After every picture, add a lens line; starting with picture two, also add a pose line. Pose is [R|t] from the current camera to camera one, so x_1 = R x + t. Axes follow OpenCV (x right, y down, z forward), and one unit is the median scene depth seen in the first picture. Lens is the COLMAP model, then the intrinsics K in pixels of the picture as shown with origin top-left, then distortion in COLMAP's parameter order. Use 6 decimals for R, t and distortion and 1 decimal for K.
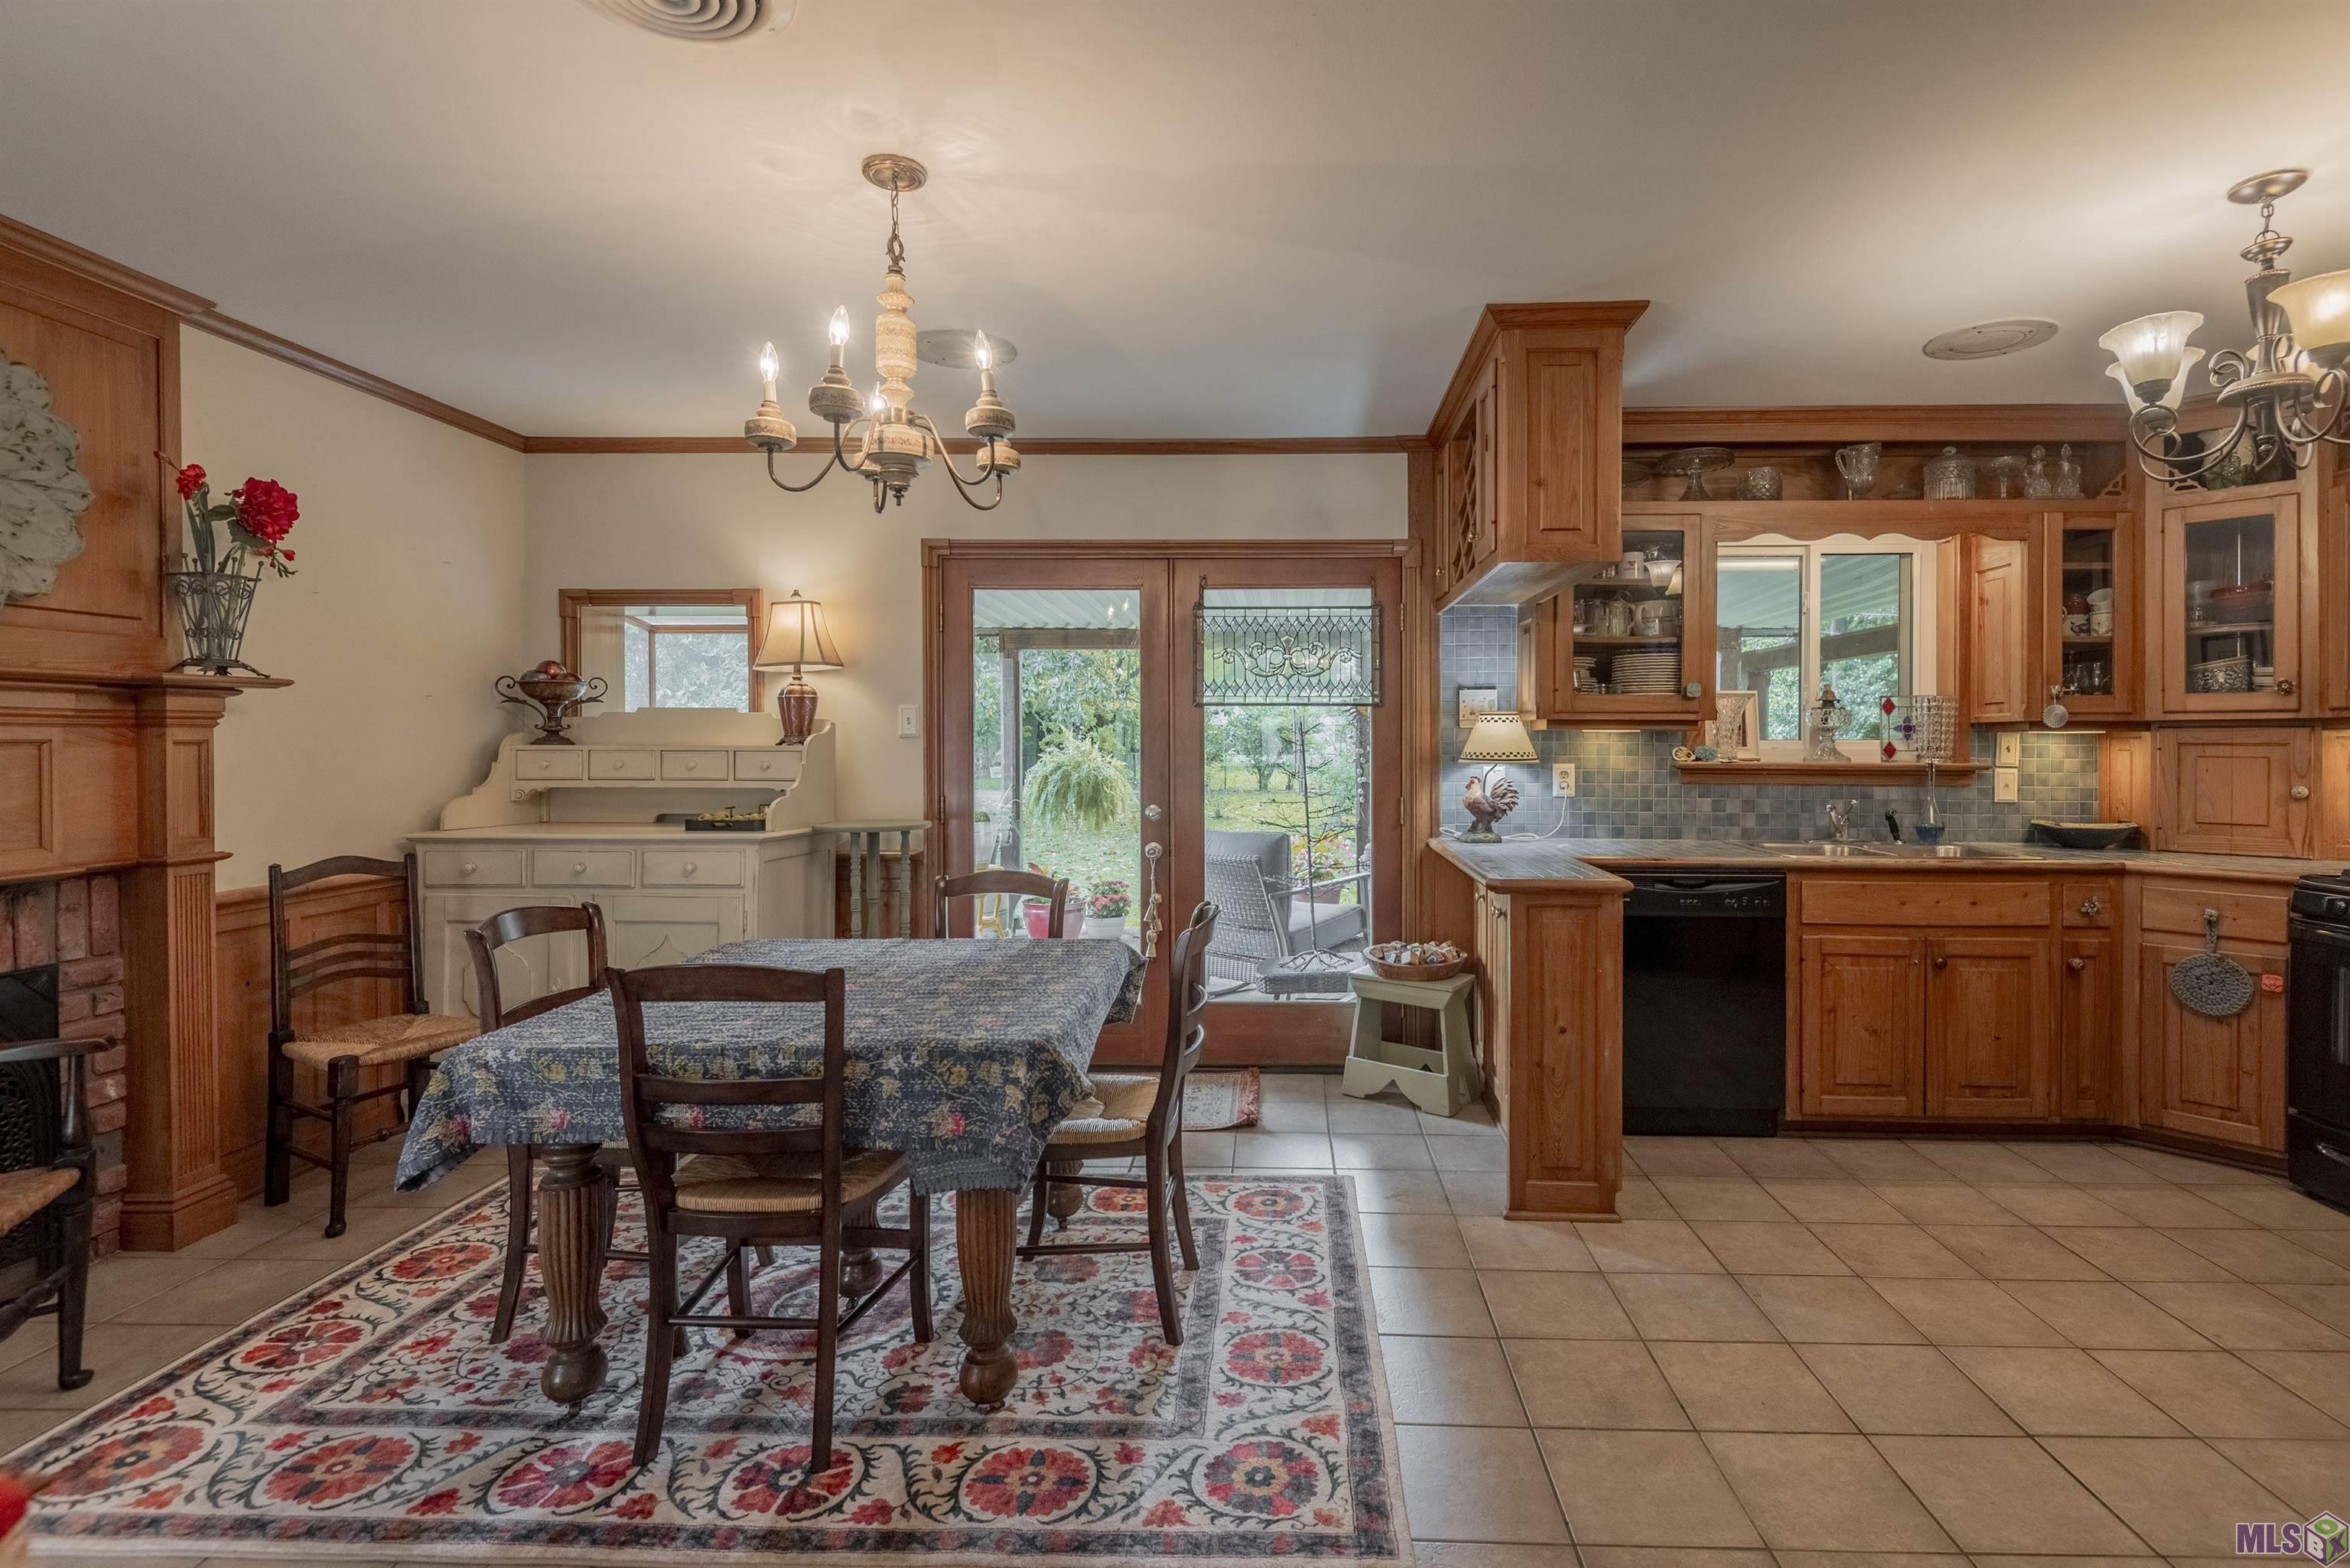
lens RADIAL K [[1098.3, 0, 1174.5], [0, 1098.3, 760.3], [0, 0, 1]] dist [0.012063, -0.005692]
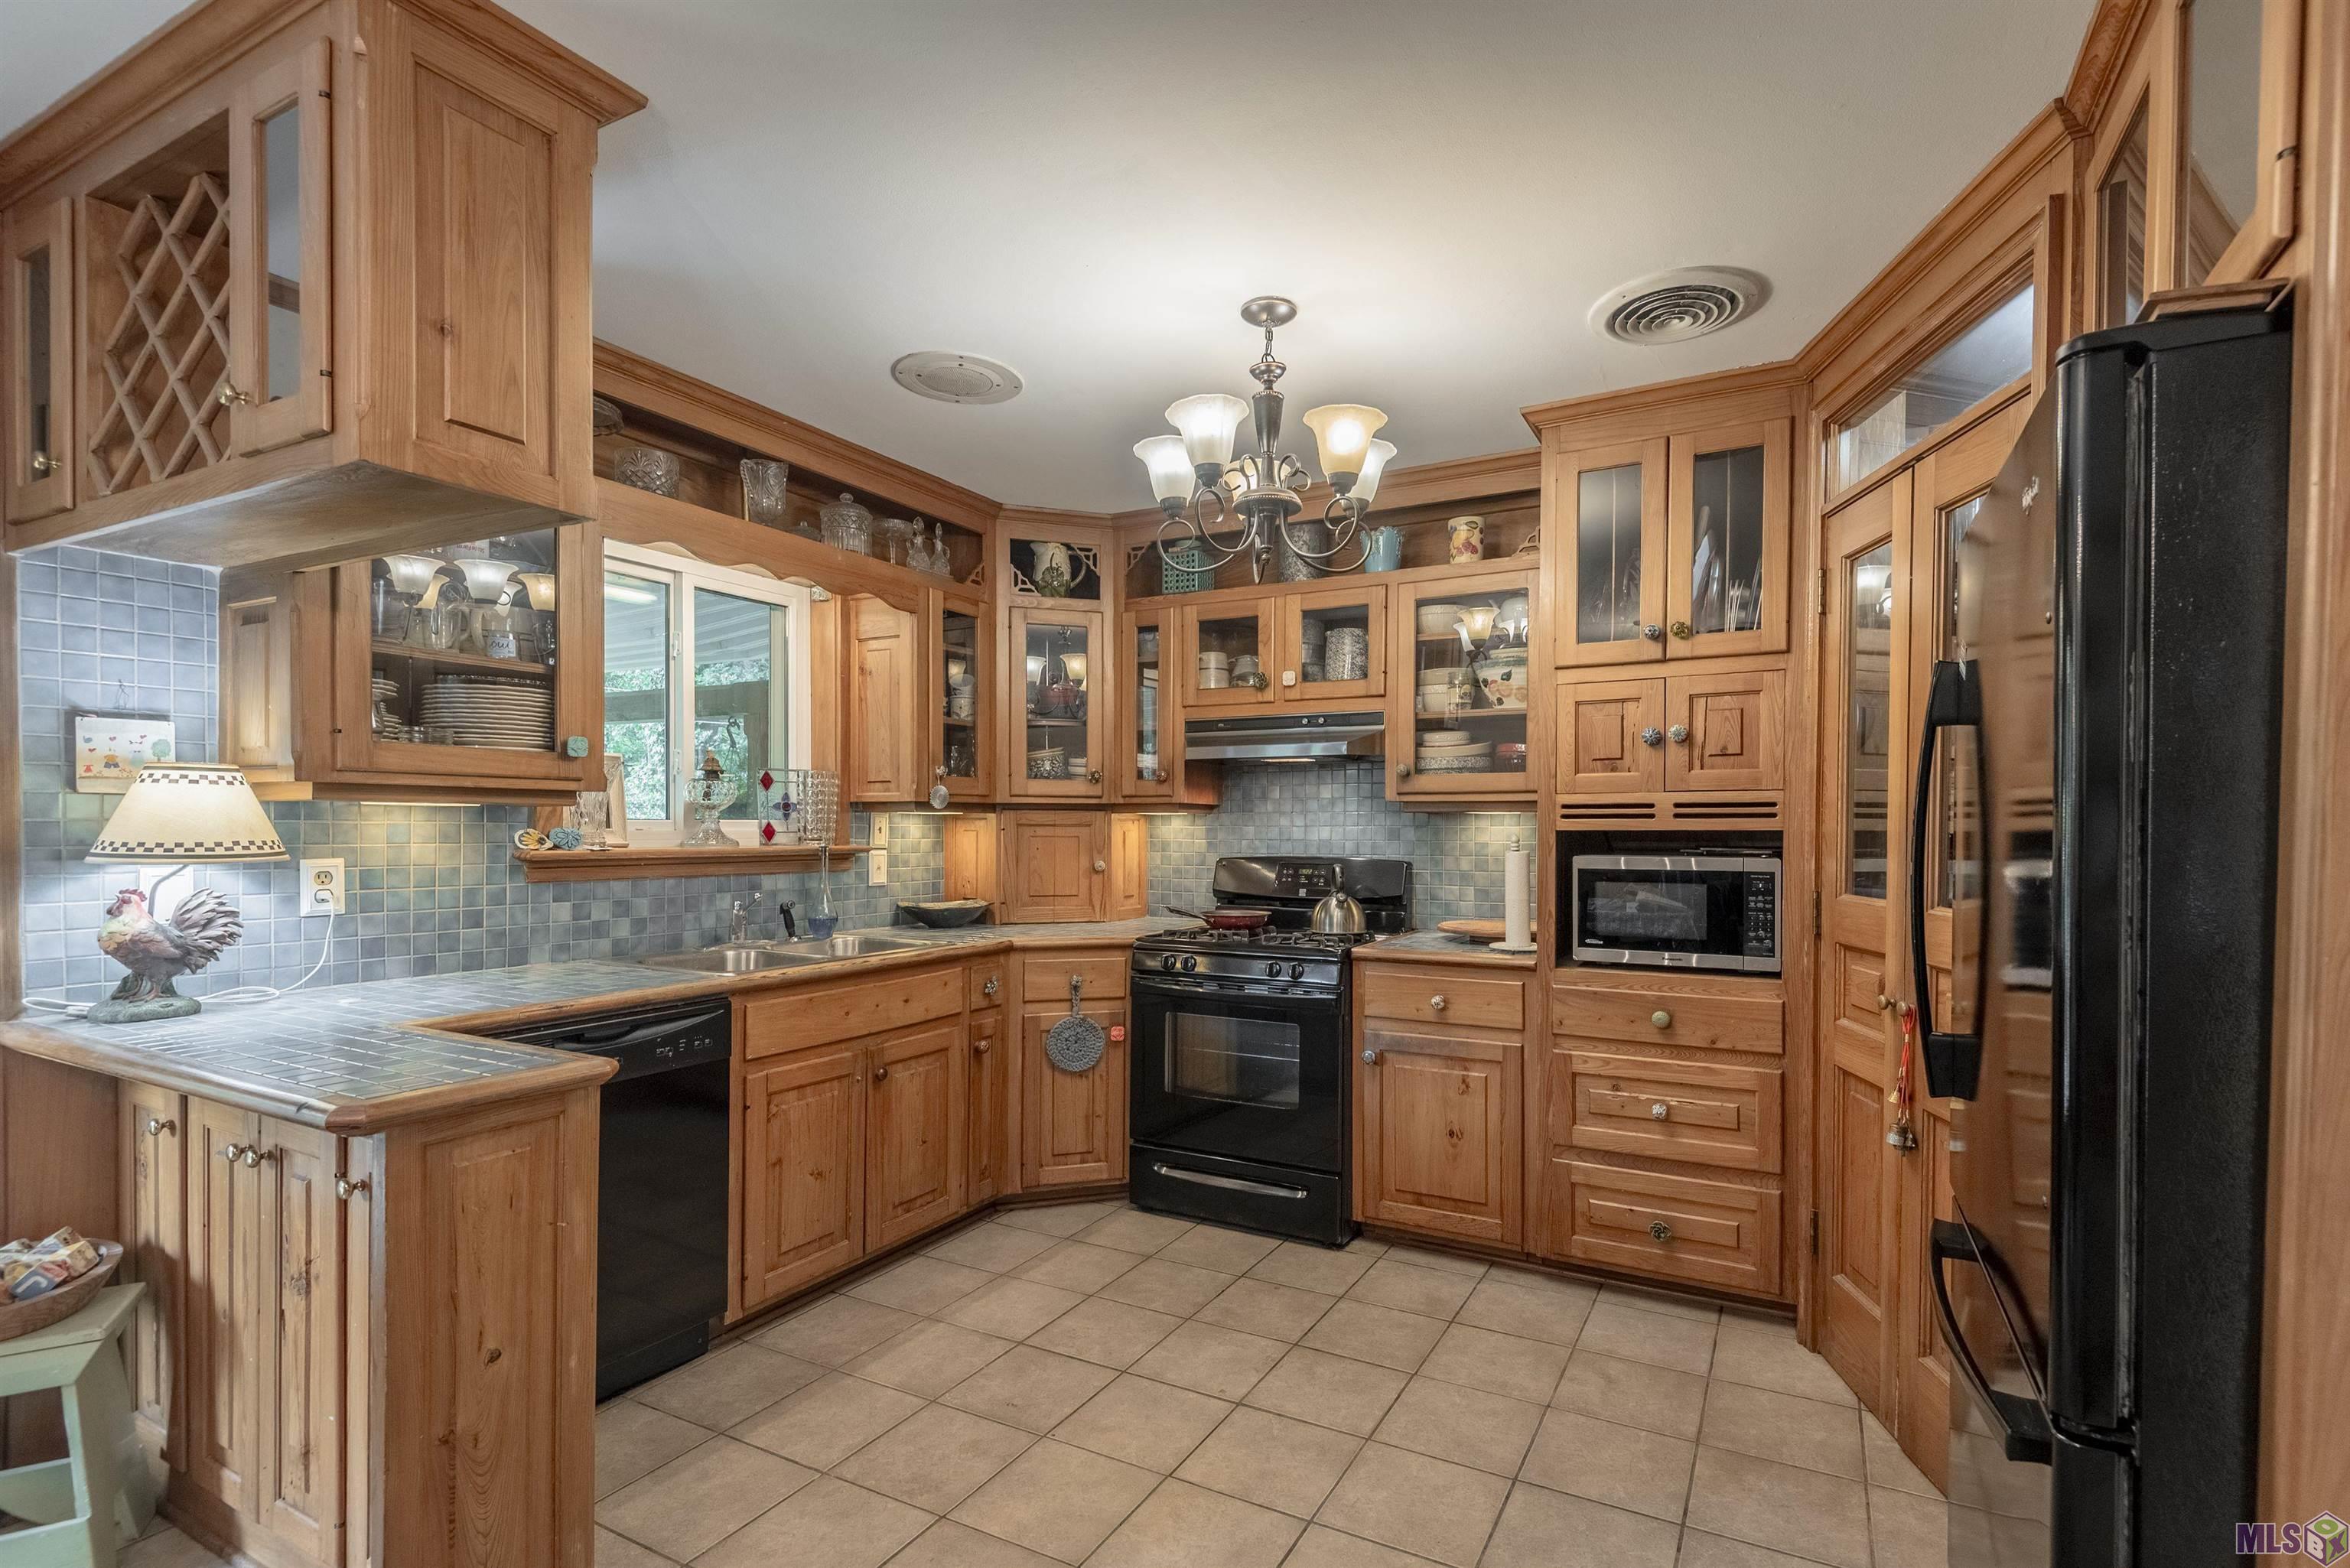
lens RADIAL K [[1098.3, 0, 1244.5], [0, 1098.3, 827.4], [0, 0, 1]] dist [0.012063, -0.005692]
pose [[0.364679, -0.004302, 0.931124, -0.015754], [0.010702, 0.999943, 0.000429, -0.009990], [-0.931072, 0.009808, 0.364704, 0.389226]]
